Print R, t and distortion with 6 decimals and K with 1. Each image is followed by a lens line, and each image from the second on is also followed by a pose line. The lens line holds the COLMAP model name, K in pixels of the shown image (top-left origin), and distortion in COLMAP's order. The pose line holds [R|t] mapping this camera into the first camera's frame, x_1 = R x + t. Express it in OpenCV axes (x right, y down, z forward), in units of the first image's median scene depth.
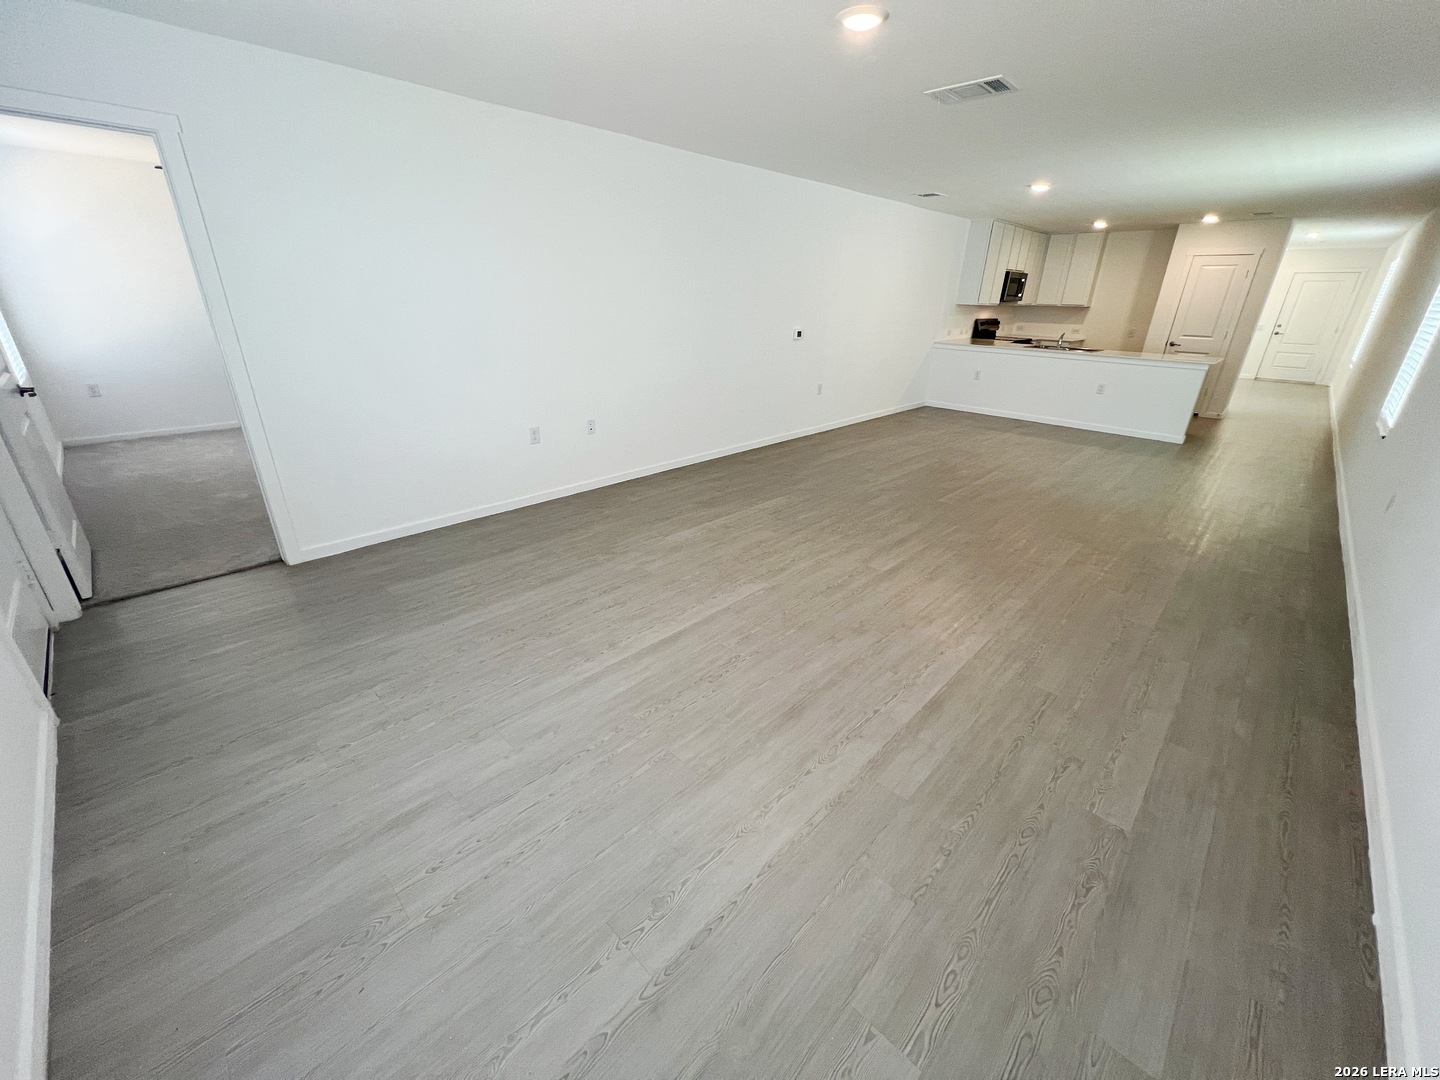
lens RADIAL K [[577.0, 0, 717.2], [0, 577.0, 537.4], [0, 0, 1]] dist [-0.002219, -0.000442]
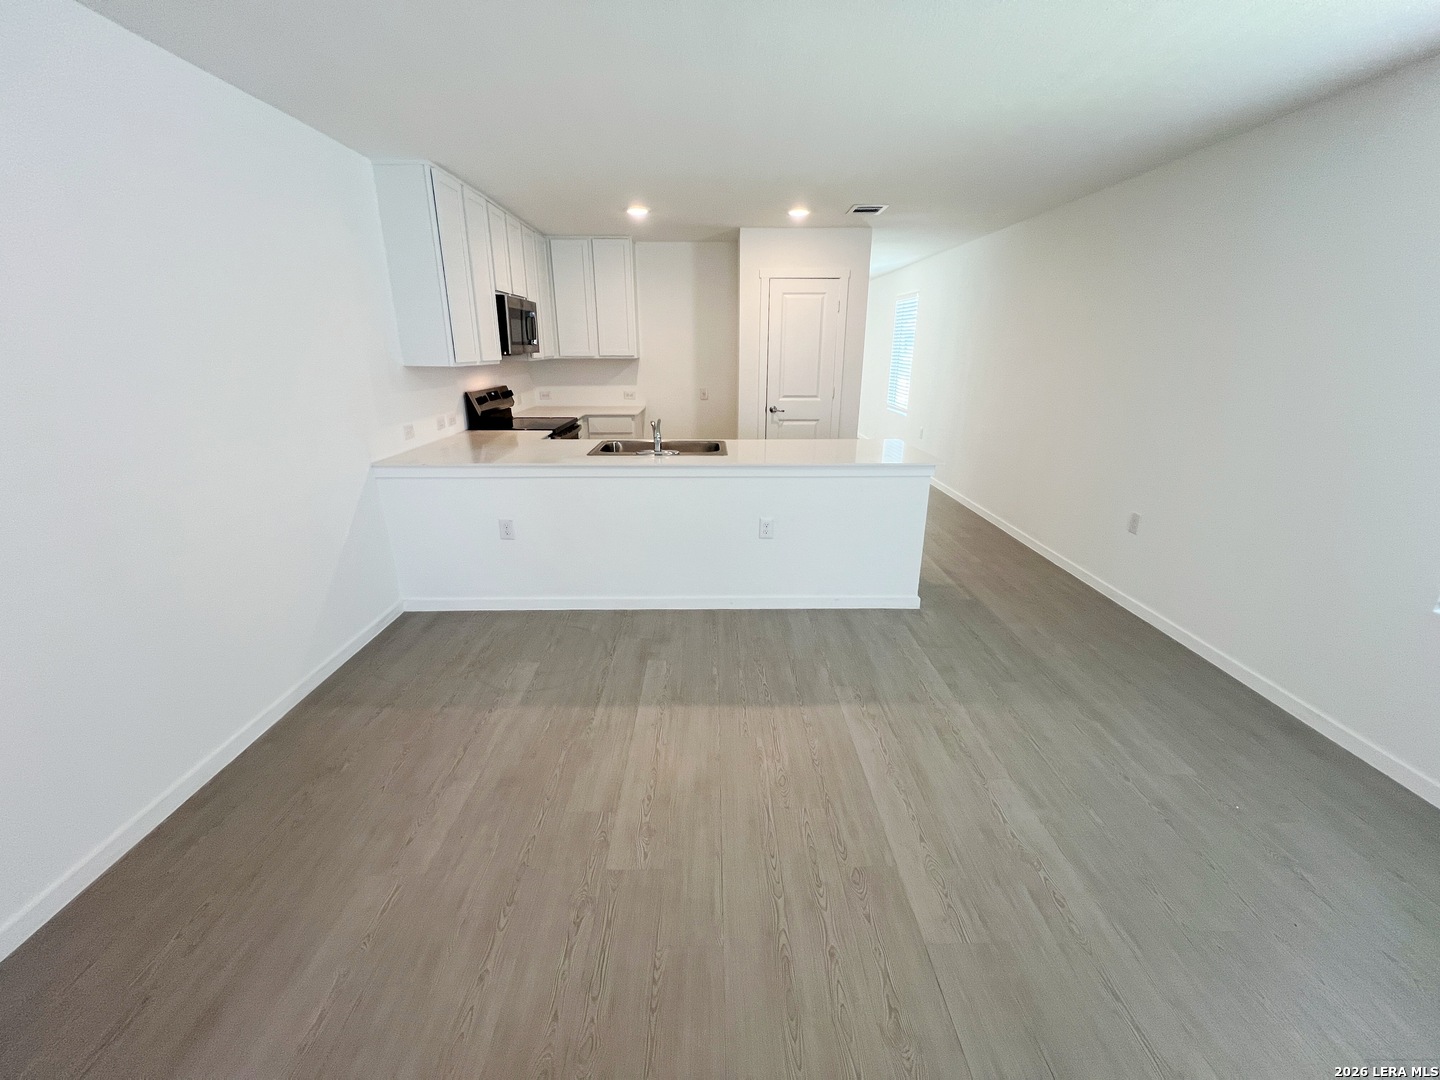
lens RADIAL K [[577.0, 0, 717.2], [0, 577.0, 537.4], [0, 0, 1]] dist [-0.002219, -0.000442]
pose [[0.711998, -0.241426, 0.659372, 0.251231], [0.288739, 0.956634, 0.038484, -0.219453], [-0.640069, 0.162986, 0.750831, 0.520932]]
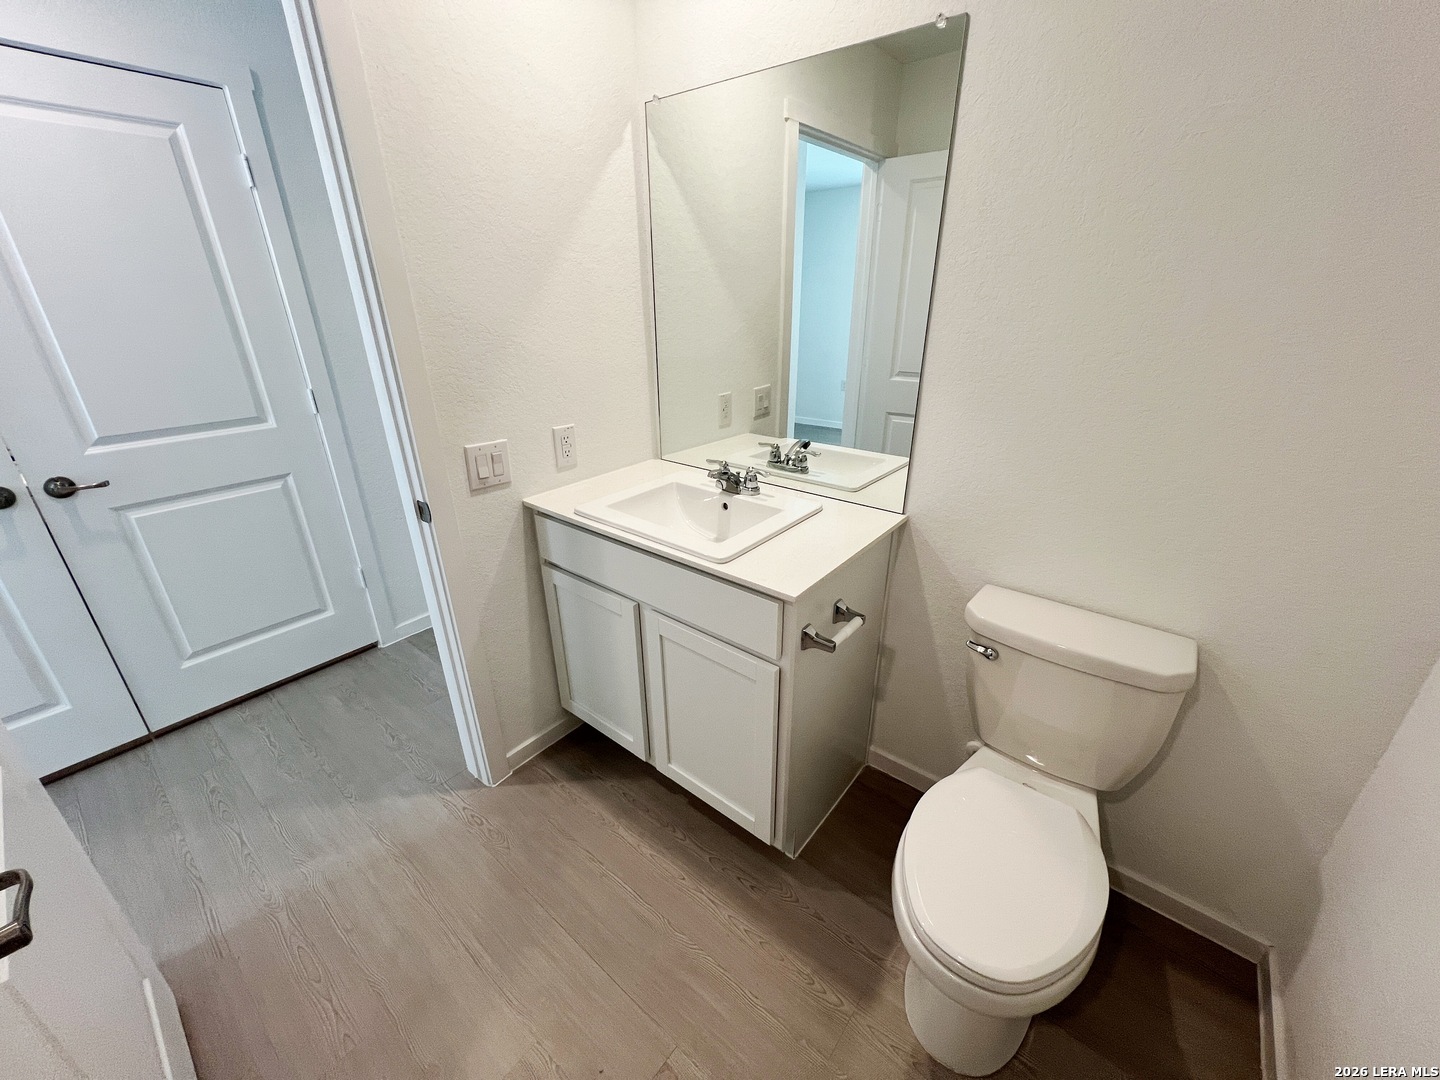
lens RADIAL K [[577.0, 0, 717.2], [0, 577.0, 537.4], [0, 0, 1]] dist [-0.002219, -0.000442]
pose [[-0.082000, -0.419666, 0.903967, 0.512509], [0.377130, 0.826510, 0.417917, -0.295317], [-0.922523, 0.375182, 0.090495, 0.707862]]
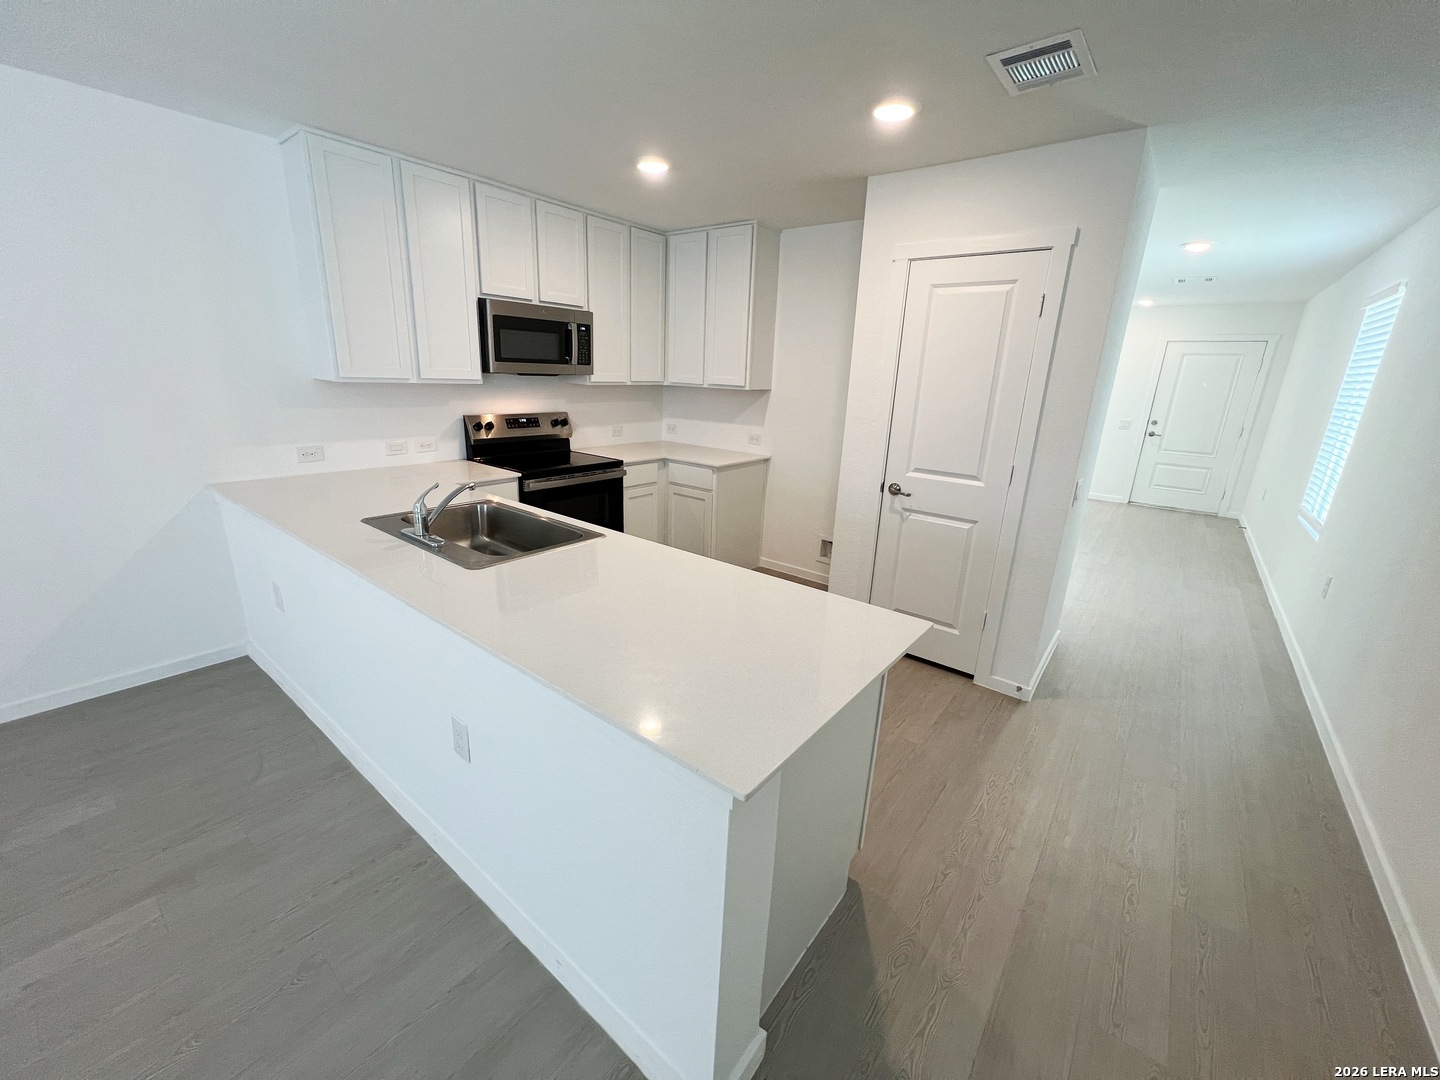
lens RADIAL K [[577.0, 0, 717.2], [0, 577.0, 537.4], [0, 0, 1]] dist [-0.002219, -0.000442]
pose [[0.994766, -0.010018, 0.101683, 0.582025], [0.021734, 0.993154, -0.114772, -0.241294], [-0.099837, 0.116381, 0.988174, 0.586943]]
